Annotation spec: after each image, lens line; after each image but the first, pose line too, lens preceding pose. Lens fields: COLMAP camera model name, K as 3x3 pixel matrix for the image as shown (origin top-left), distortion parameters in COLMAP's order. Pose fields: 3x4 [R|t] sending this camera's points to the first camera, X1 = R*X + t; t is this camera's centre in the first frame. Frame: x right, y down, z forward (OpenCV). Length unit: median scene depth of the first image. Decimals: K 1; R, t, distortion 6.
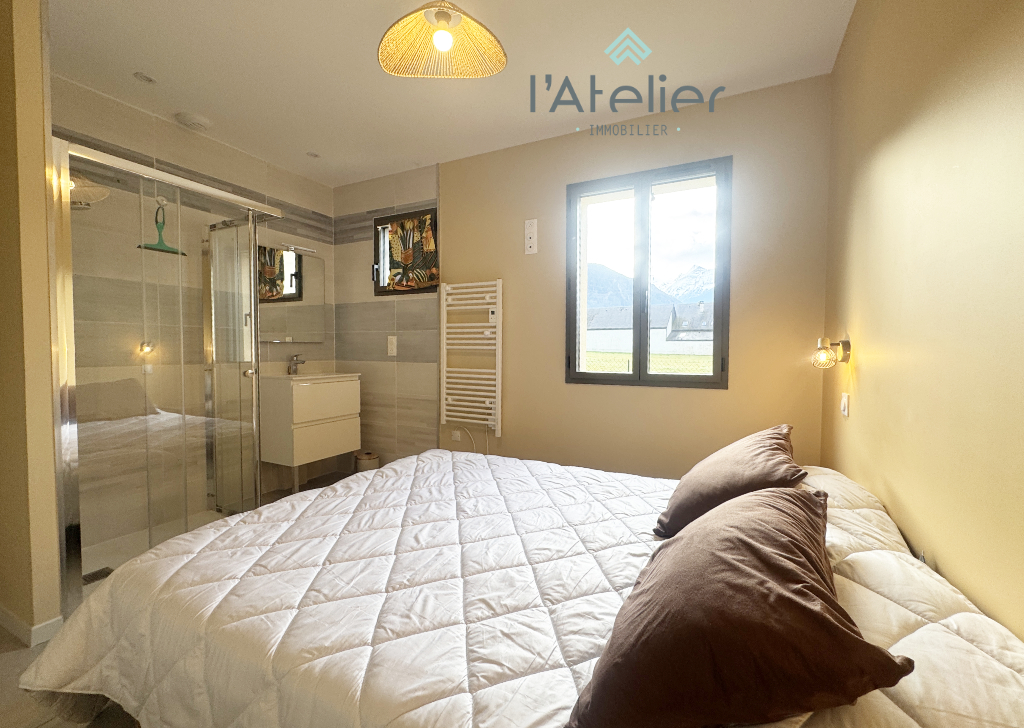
lens RADIAL K [[436.8, 0, 512.0], [0, 436.8, 364.0], [0, 0, 1]] dist [0.000350, 0.000014]
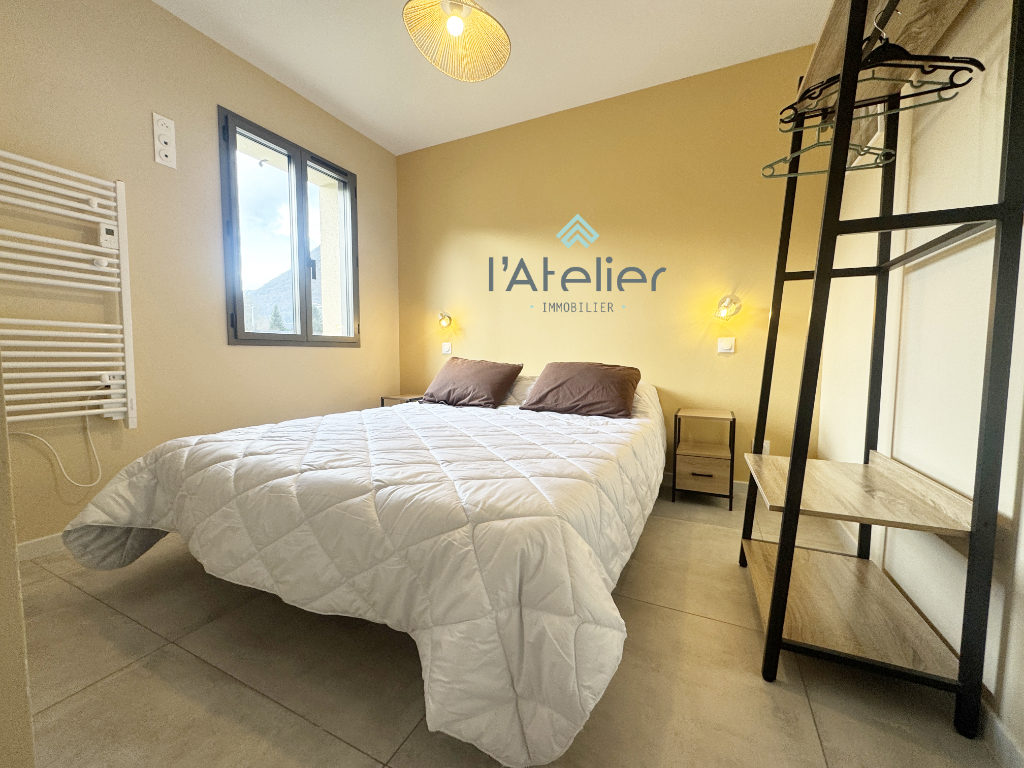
lens RADIAL K [[407.8, 0, 510.9], [0, 407.8, 381.4], [0, 0, 1]] dist [-0.000474, -0.000034]
pose [[-0.013837, -0.070829, 0.997392, -0.650319], [0.032463, 0.996930, 0.071247, 0.072420], [-0.999377, 0.033365, -0.011496, 0.444034]]
